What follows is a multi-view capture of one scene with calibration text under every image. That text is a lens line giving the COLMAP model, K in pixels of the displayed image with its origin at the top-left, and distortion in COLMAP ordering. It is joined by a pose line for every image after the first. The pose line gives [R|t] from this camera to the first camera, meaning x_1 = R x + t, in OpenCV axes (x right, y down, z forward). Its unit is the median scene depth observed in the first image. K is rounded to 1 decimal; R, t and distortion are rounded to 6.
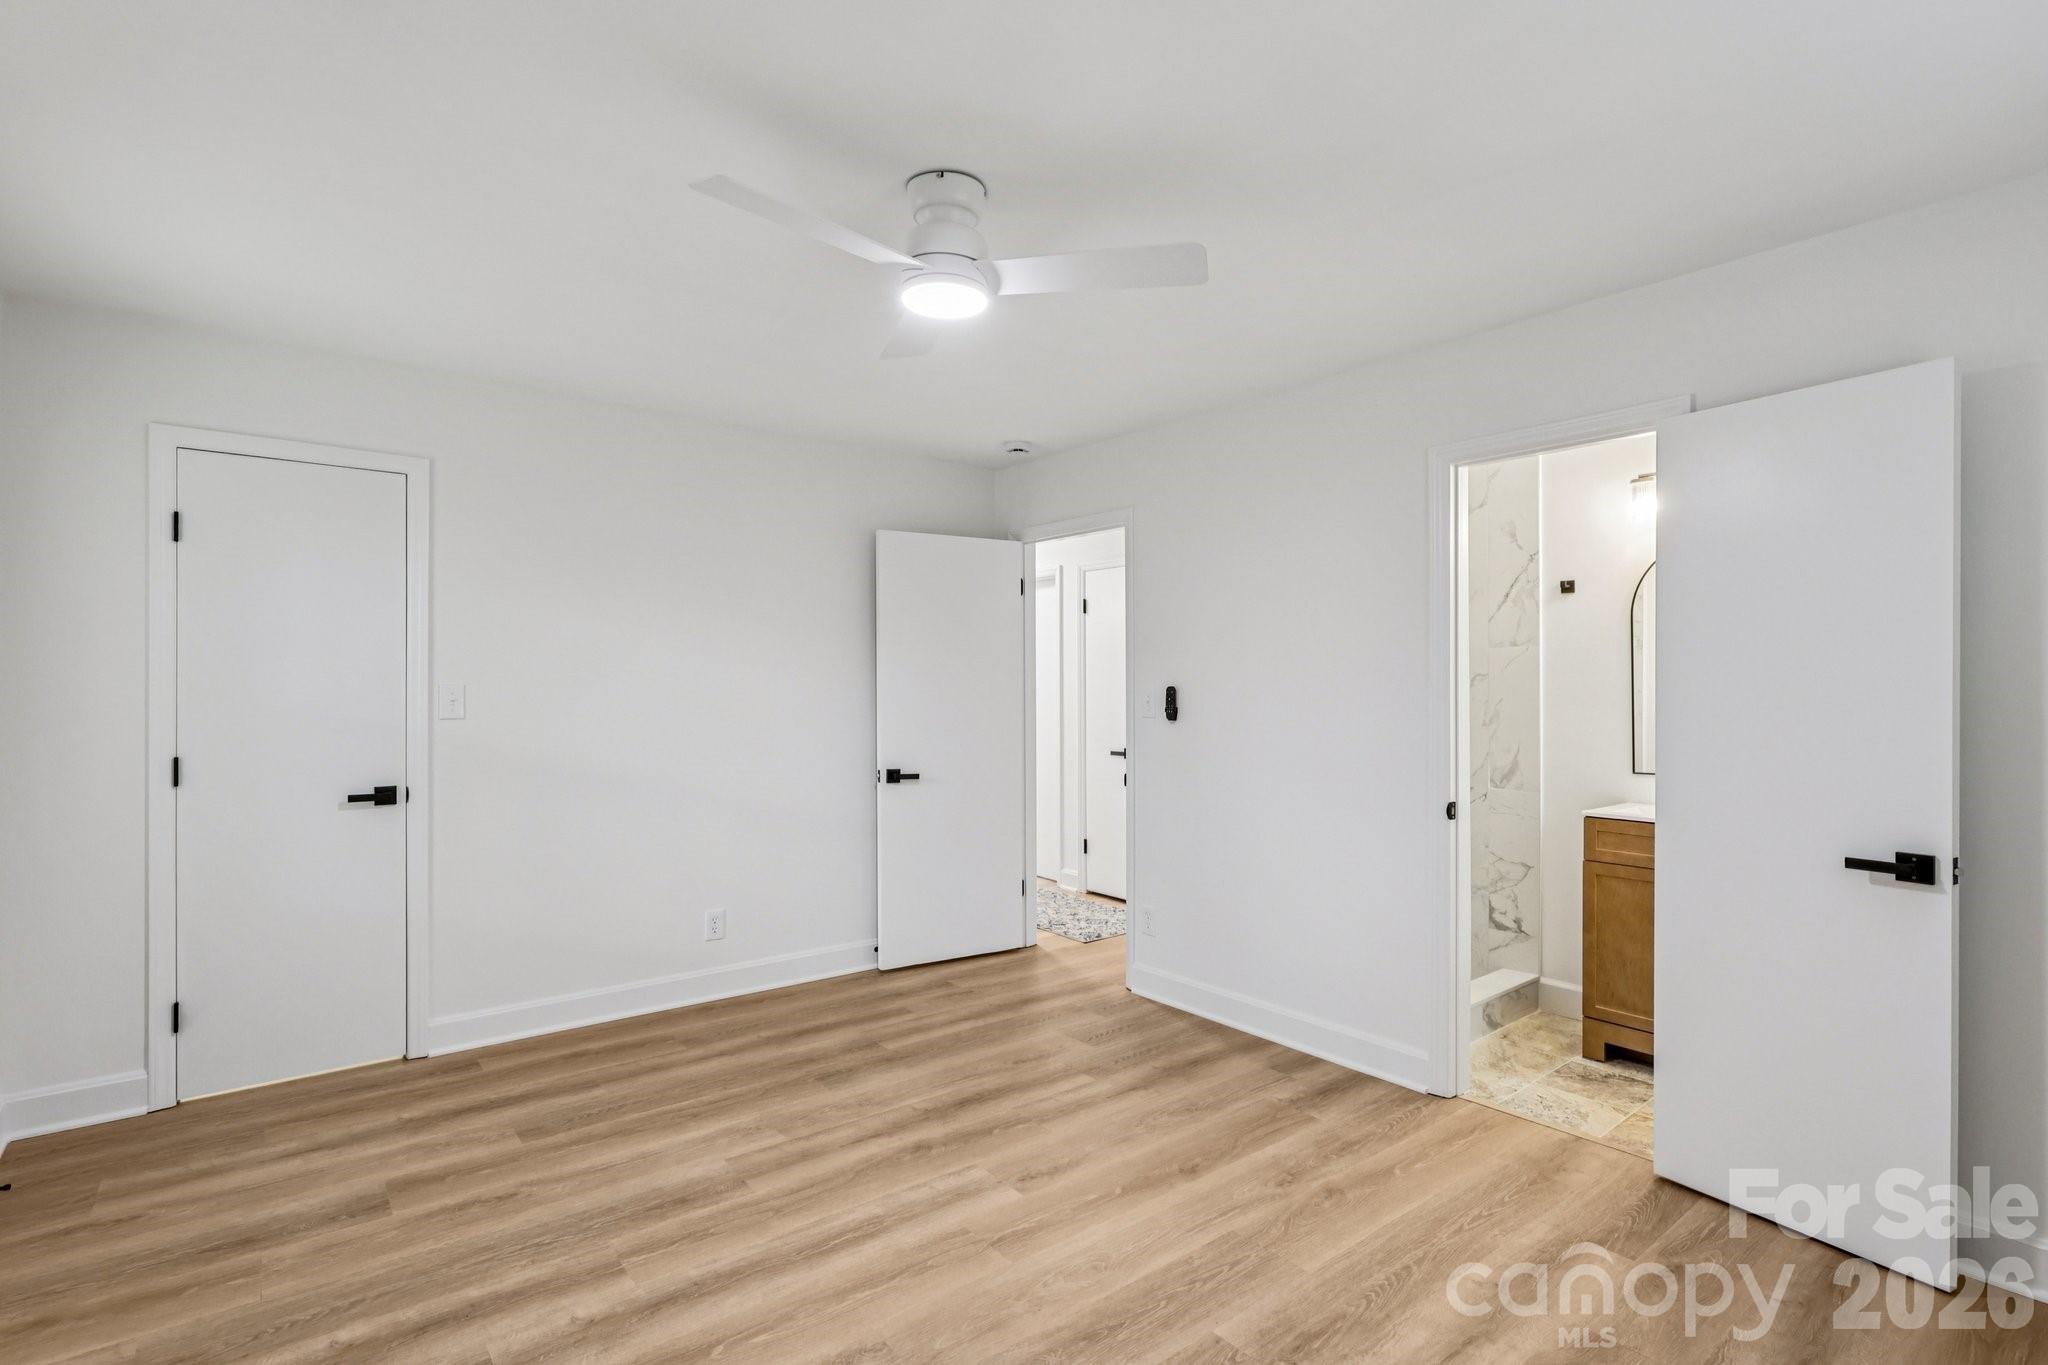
lens RADIAL K [[968.6, 0, 1023.5], [0, 968.6, 679.4], [0, 0, 1]] dist [-0.001210, 0.000702]
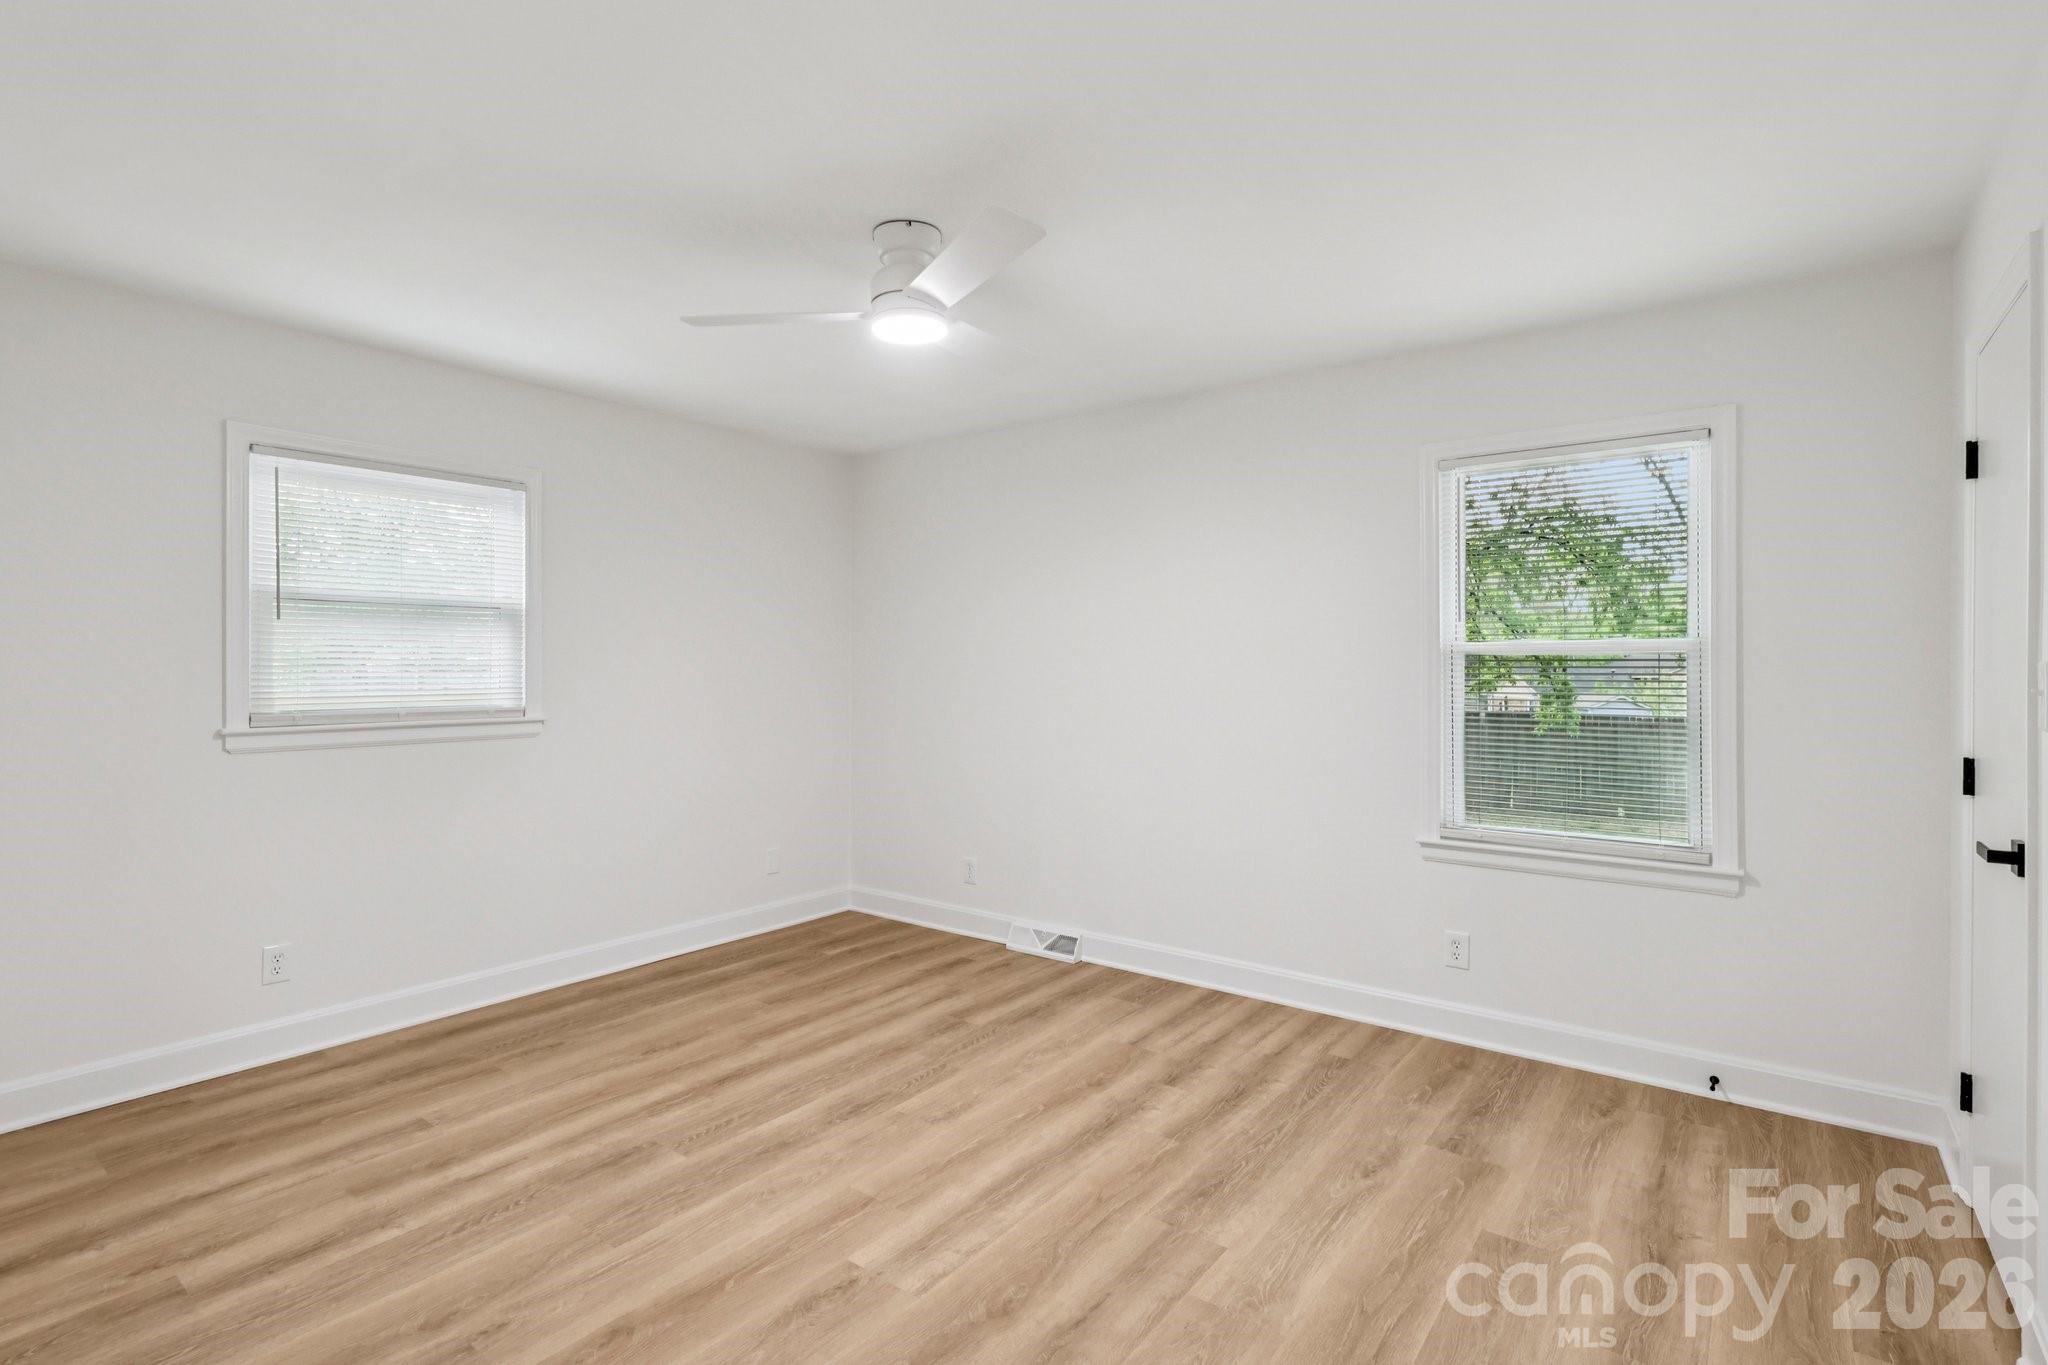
lens RADIAL K [[968.6, 0, 1023.5], [0, 968.6, 679.4], [0, 0, 1]] dist [-0.001210, 0.000702]
pose [[-0.969638, 0.000101, -0.244545, 0.057631], [-0.000887, 0.999992, 0.003932, 0.018065], [0.244543, 0.004030, -0.969630, 1.835722]]
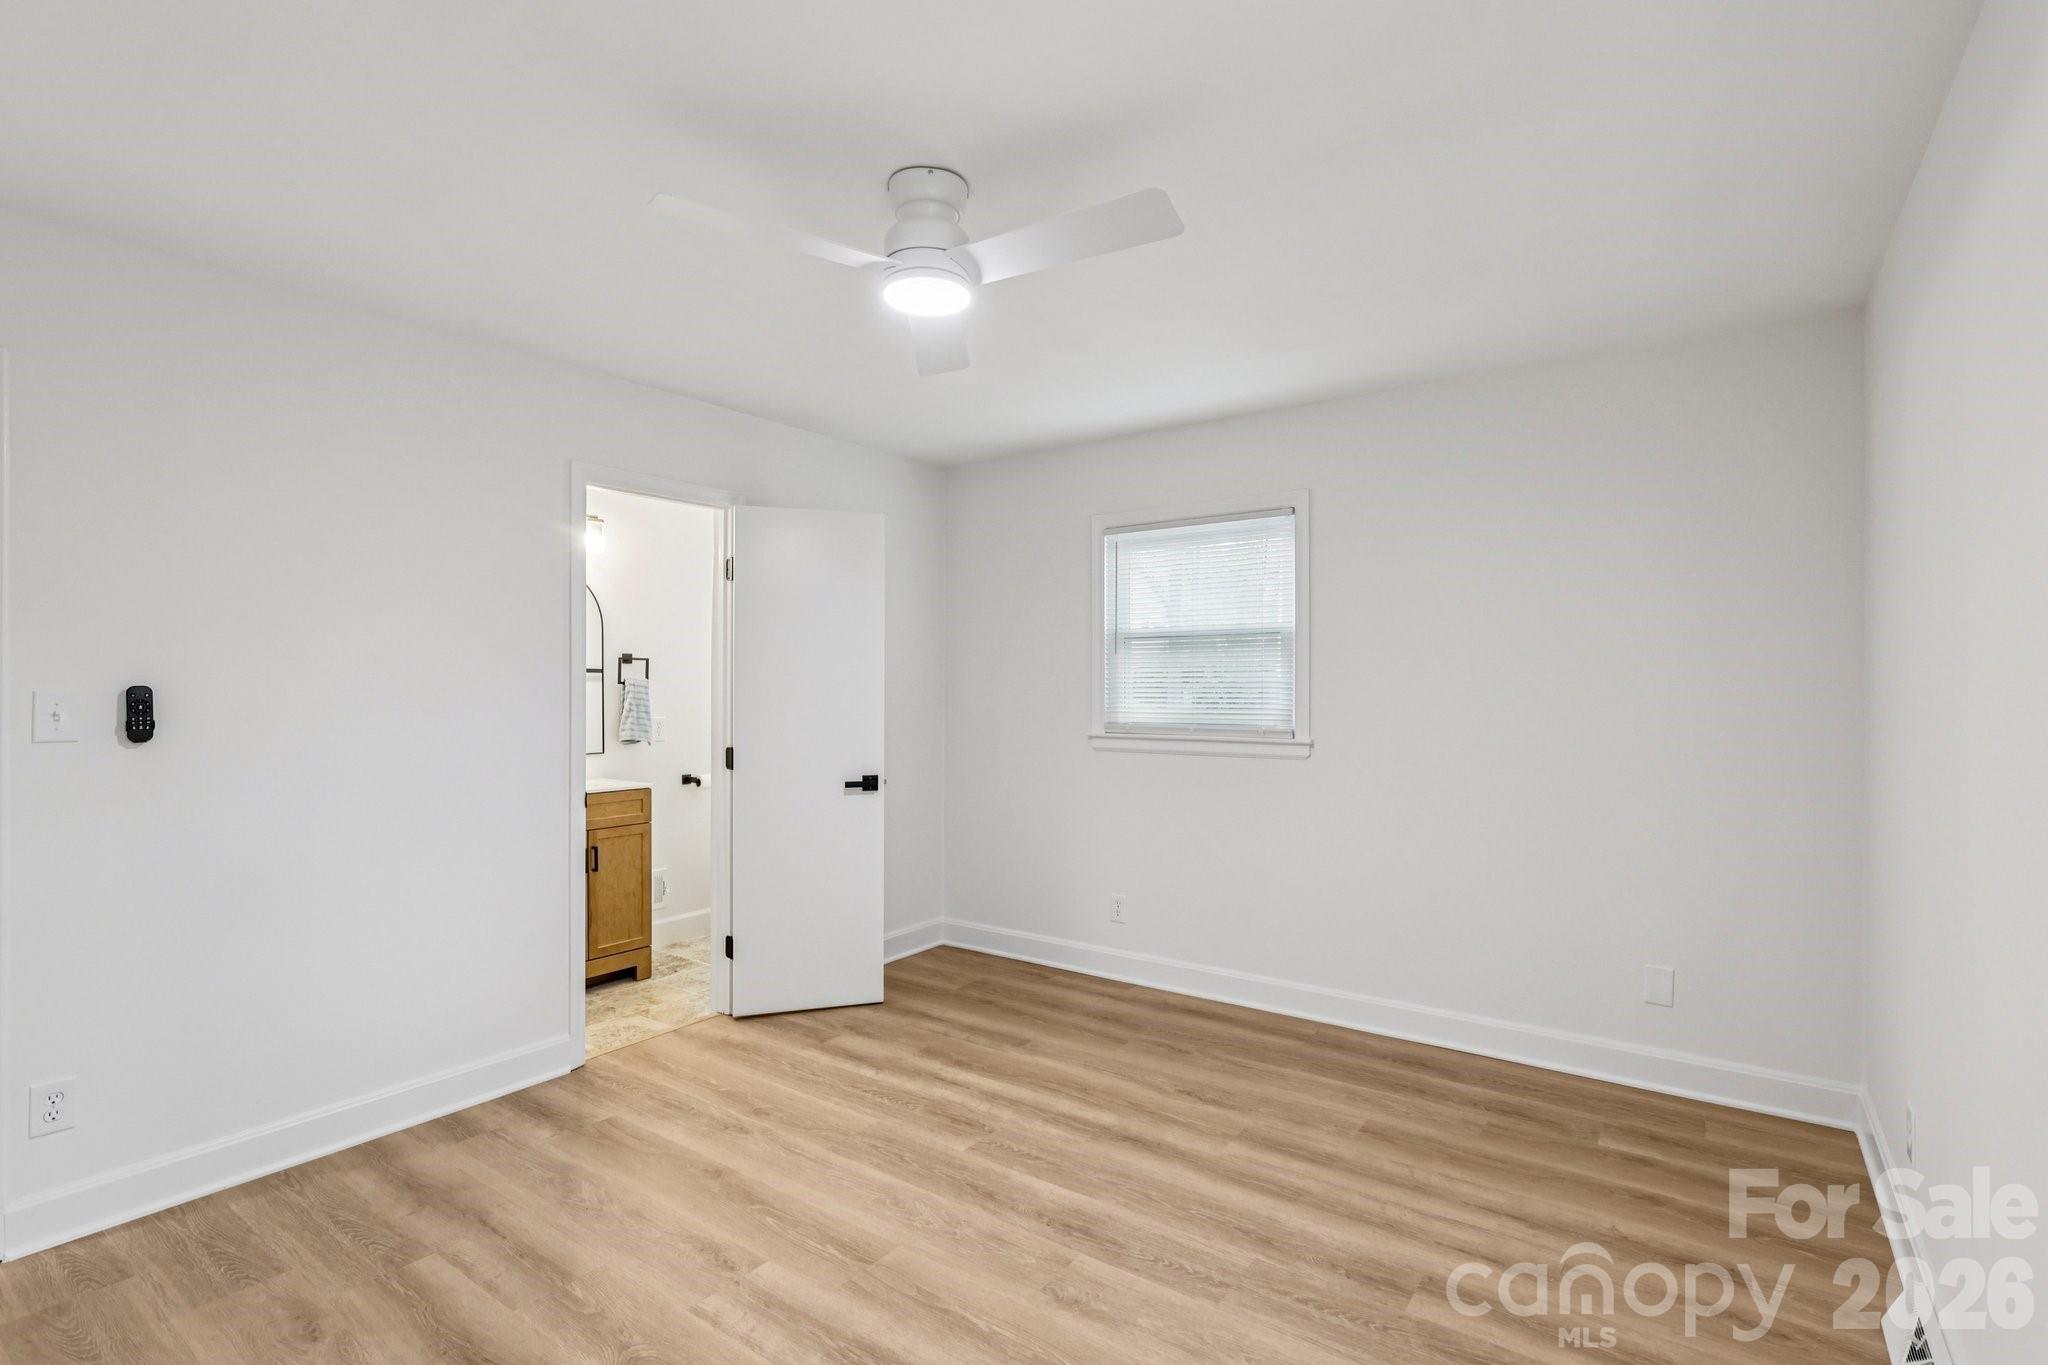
lens RADIAL K [[968.6, 0, 1023.5], [0, 968.6, 679.4], [0, 0, 1]] dist [-0.001210, 0.000702]
pose [[-0.269025, 0.004619, 0.963122, -0.906663], [-0.007797, 0.999945, -0.006973, 0.004229], [-0.963102, -0.009385, -0.268974, 1.003177]]
